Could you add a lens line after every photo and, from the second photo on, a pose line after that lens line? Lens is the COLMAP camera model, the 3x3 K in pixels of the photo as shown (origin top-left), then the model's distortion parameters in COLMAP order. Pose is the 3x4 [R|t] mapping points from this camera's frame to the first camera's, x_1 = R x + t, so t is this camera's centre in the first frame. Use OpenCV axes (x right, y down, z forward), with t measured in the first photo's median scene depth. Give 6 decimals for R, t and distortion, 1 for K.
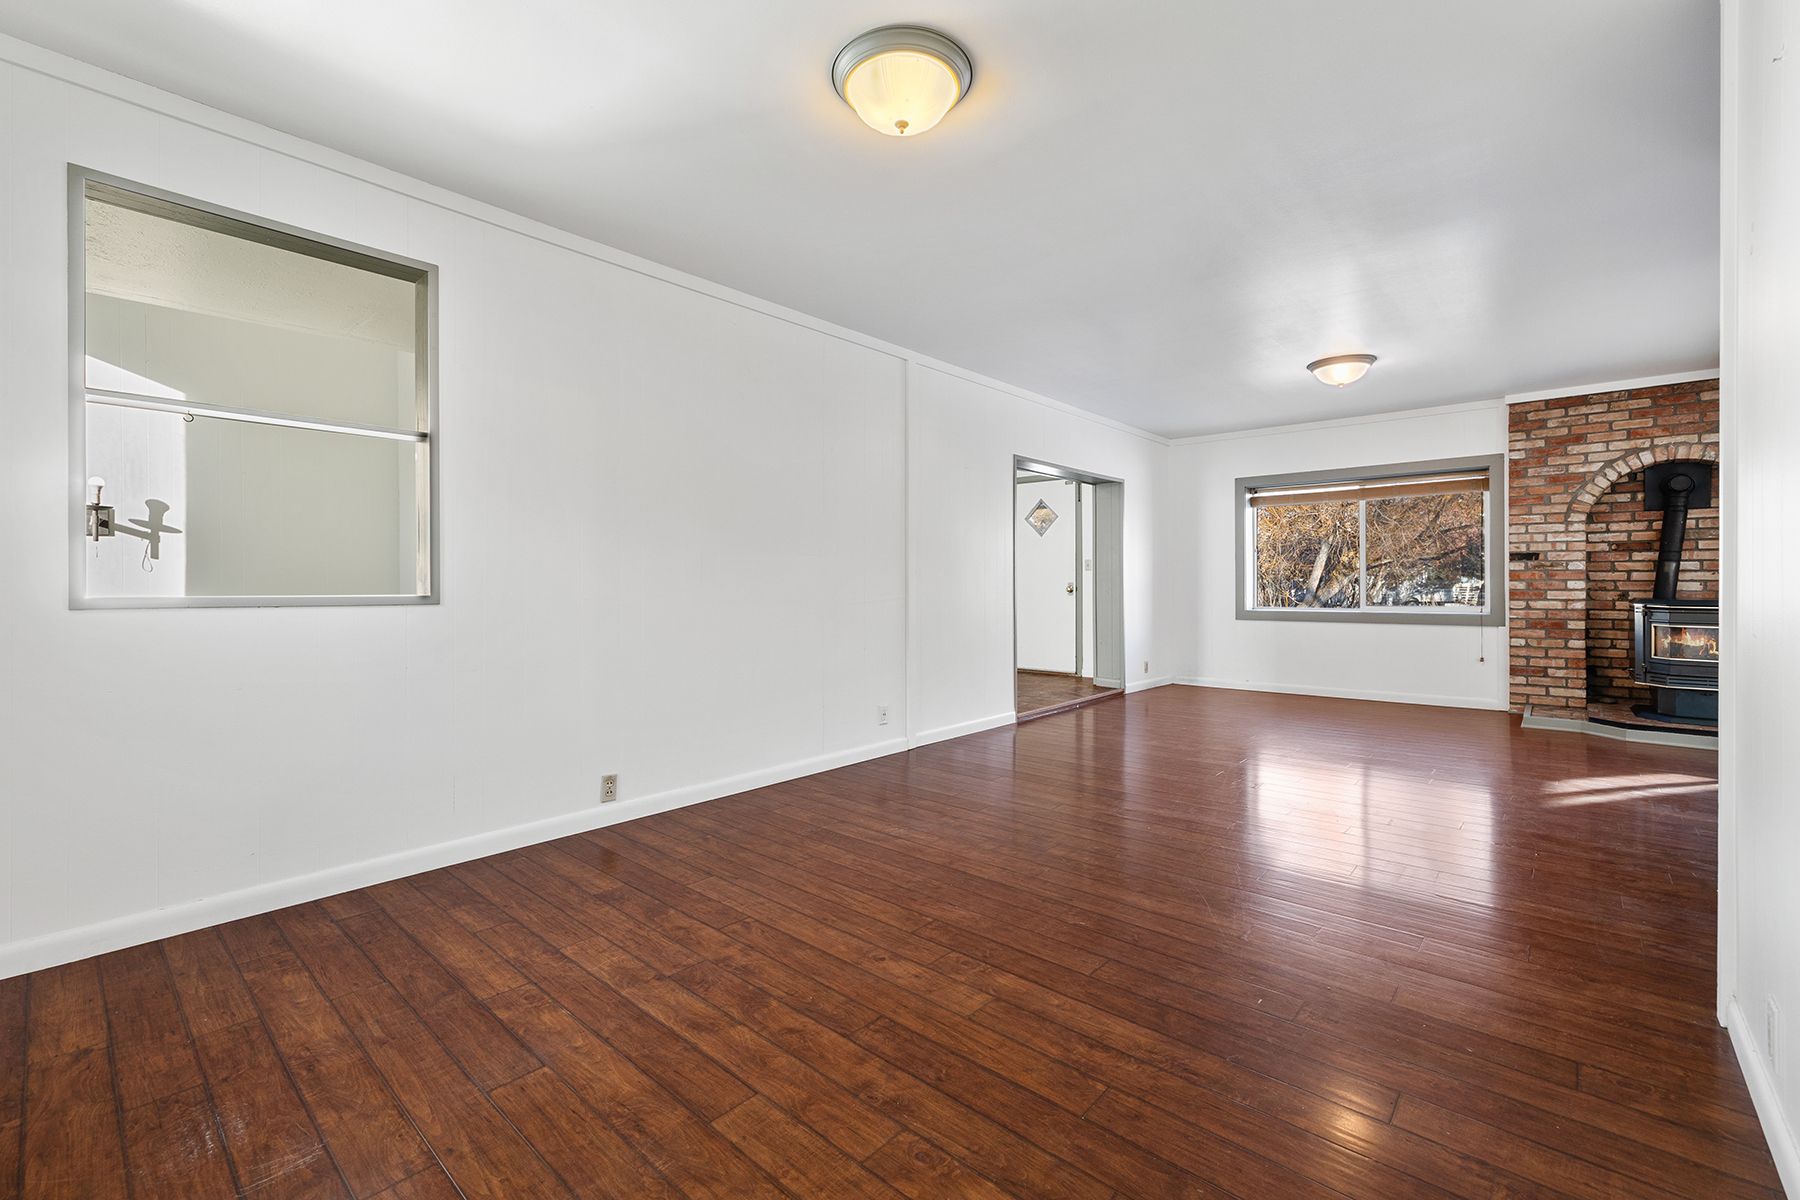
lens RADIAL K [[763.8, 0, 891.2], [0, 763.8, 584.9], [0, 0, 1]] dist [0.001238, -0.000138]
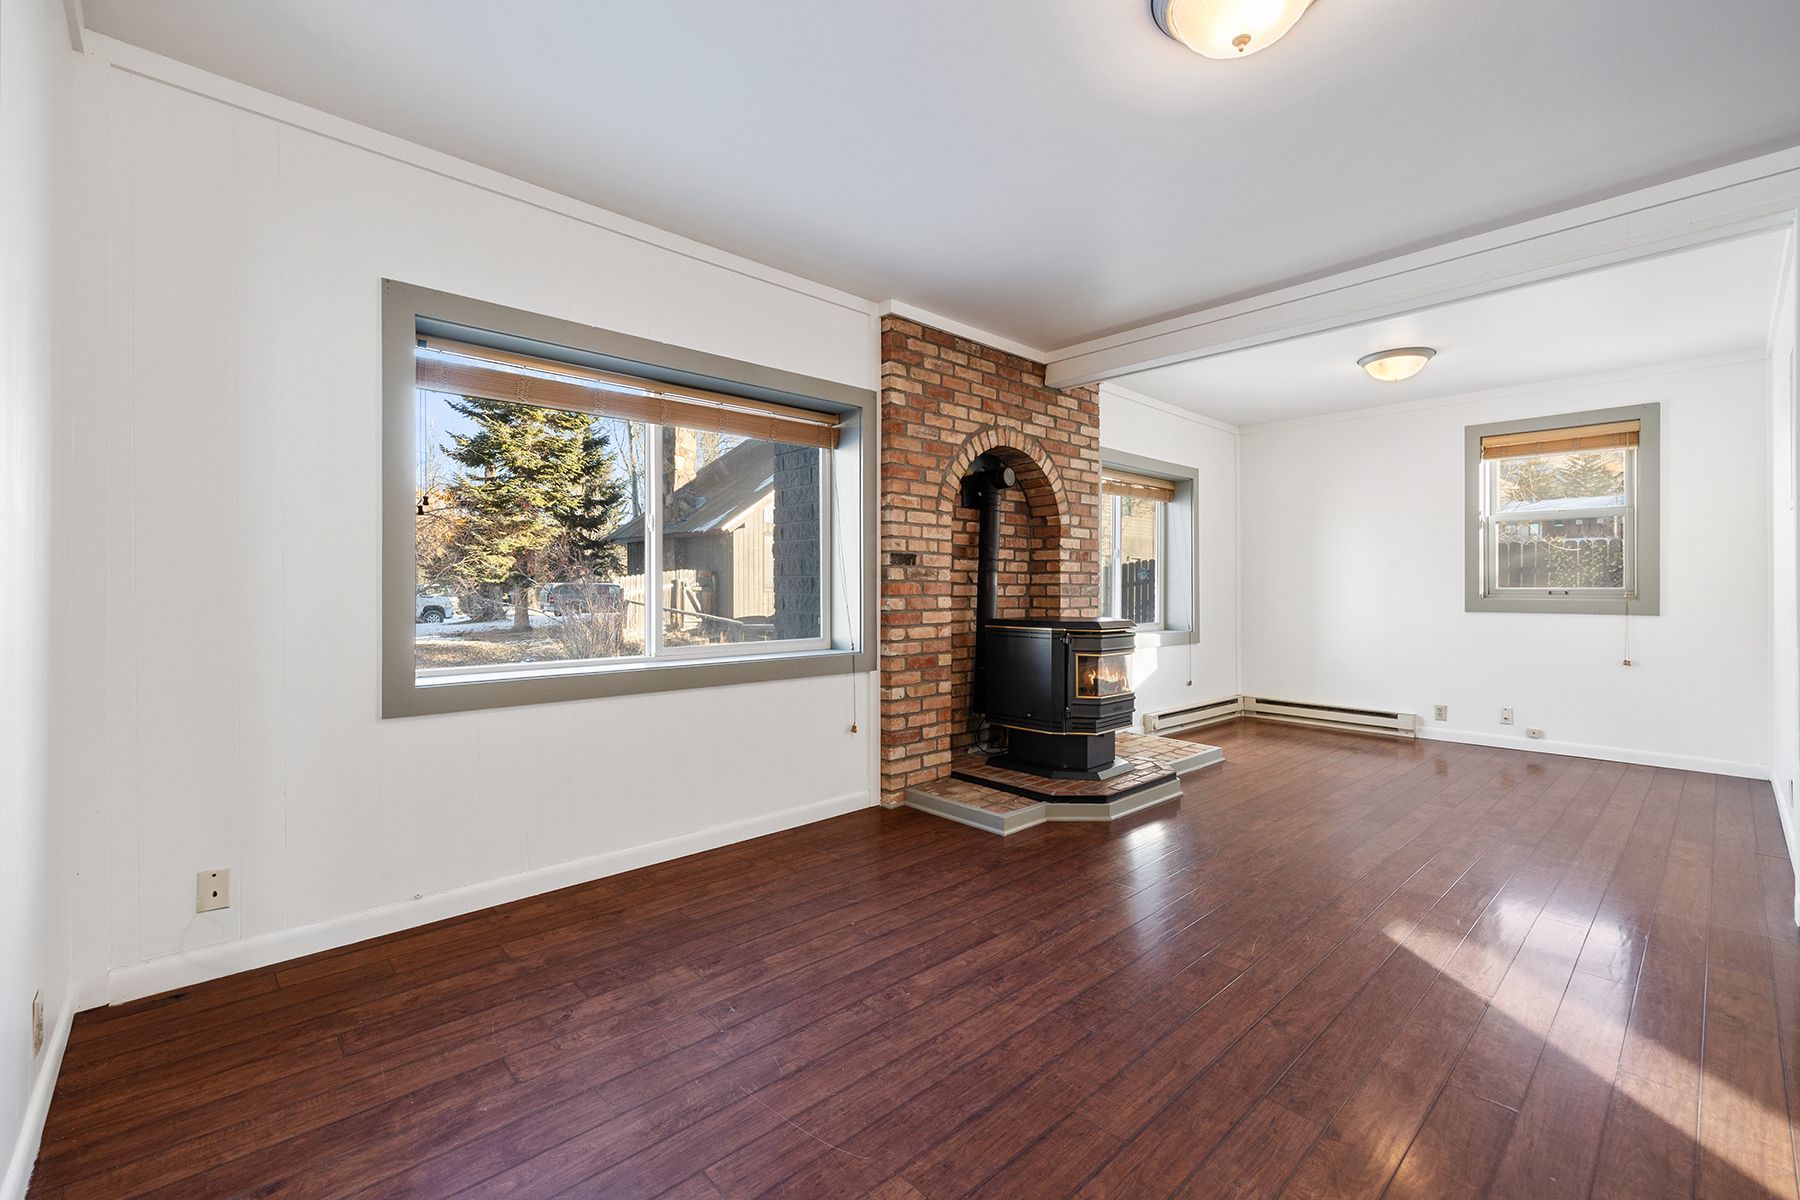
lens RADIAL K [[763.8, 0, 897.0], [0, 763.8, 589.6], [0, 0, 1]] dist [0.001238, -0.000138]
pose [[0.099508, 0.003141, 0.995032, 0.194627], [-0.001489, 0.999994, -0.003008, -0.009713], [-0.995036, -0.001182, 0.099512, 0.968460]]
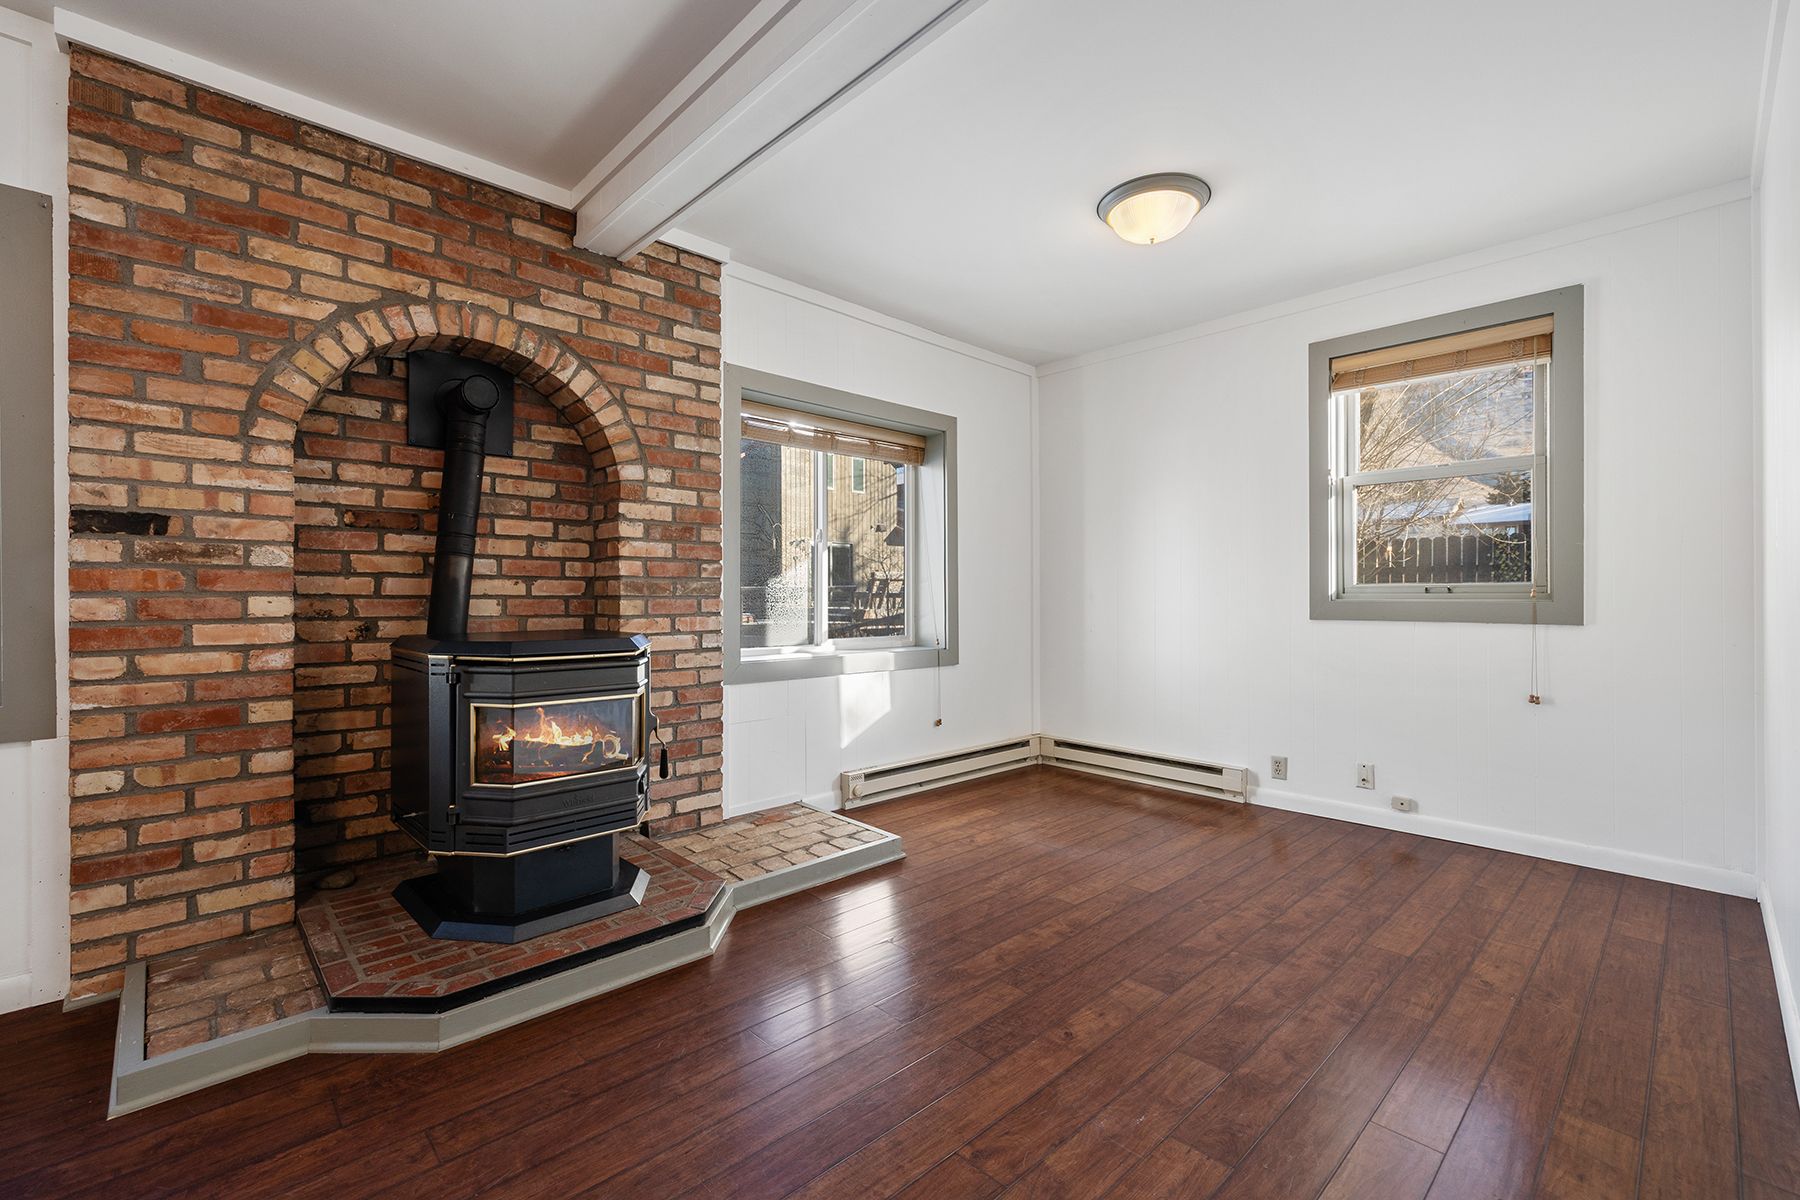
lens RADIAL K [[763.8, 0, 899.3], [0, 763.8, 597.2], [0, 0, 1]] dist [0.001238, -0.000138]
pose [[0.085353, 0.002969, 0.996346, 0.539874], [0.001198, 0.999995, -0.003083, -0.003208], [-0.996350, 0.001456, 0.085349, 0.651444]]
